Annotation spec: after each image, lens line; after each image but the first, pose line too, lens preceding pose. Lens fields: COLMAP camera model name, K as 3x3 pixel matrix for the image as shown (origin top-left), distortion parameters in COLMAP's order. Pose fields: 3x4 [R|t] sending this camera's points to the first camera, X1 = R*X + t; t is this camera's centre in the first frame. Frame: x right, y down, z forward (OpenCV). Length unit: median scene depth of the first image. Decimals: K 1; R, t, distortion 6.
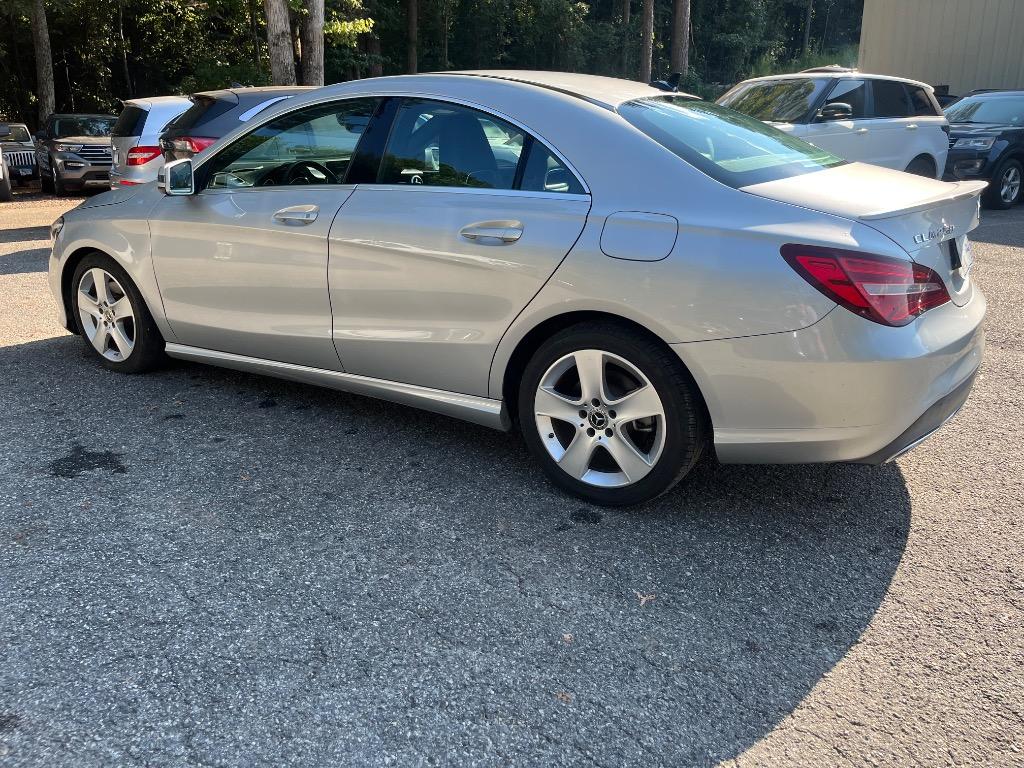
lens RADIAL K [[775.7, 0, 509.1], [0, 775.7, 385.1], [0, 0, 1]] dist [0.069378, -0.097090]
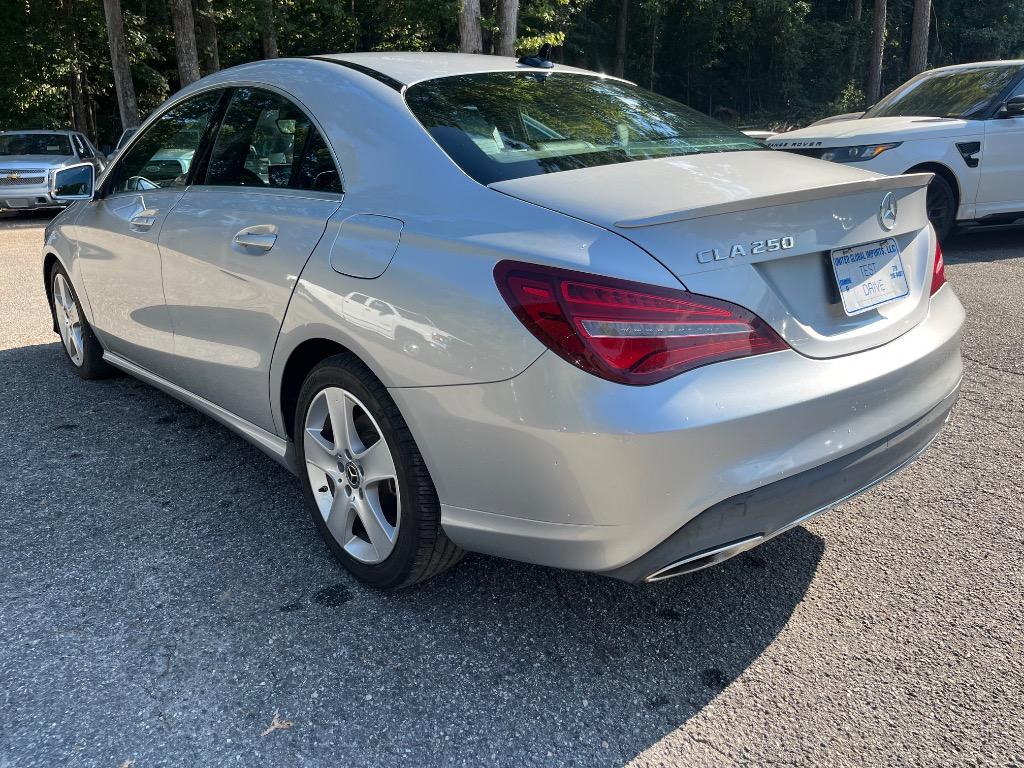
lens RADIAL K [[775.7, 0, 510.5], [0, 775.7, 390.9], [0, 0, 1]] dist [0.069378, -0.097090]
pose [[0.960616, 0.062418, -0.270779, 0.475830], [-0.065428, 0.997855, -0.002095, -0.050848], [0.270067, 0.019729, 0.962639, 0.270598]]
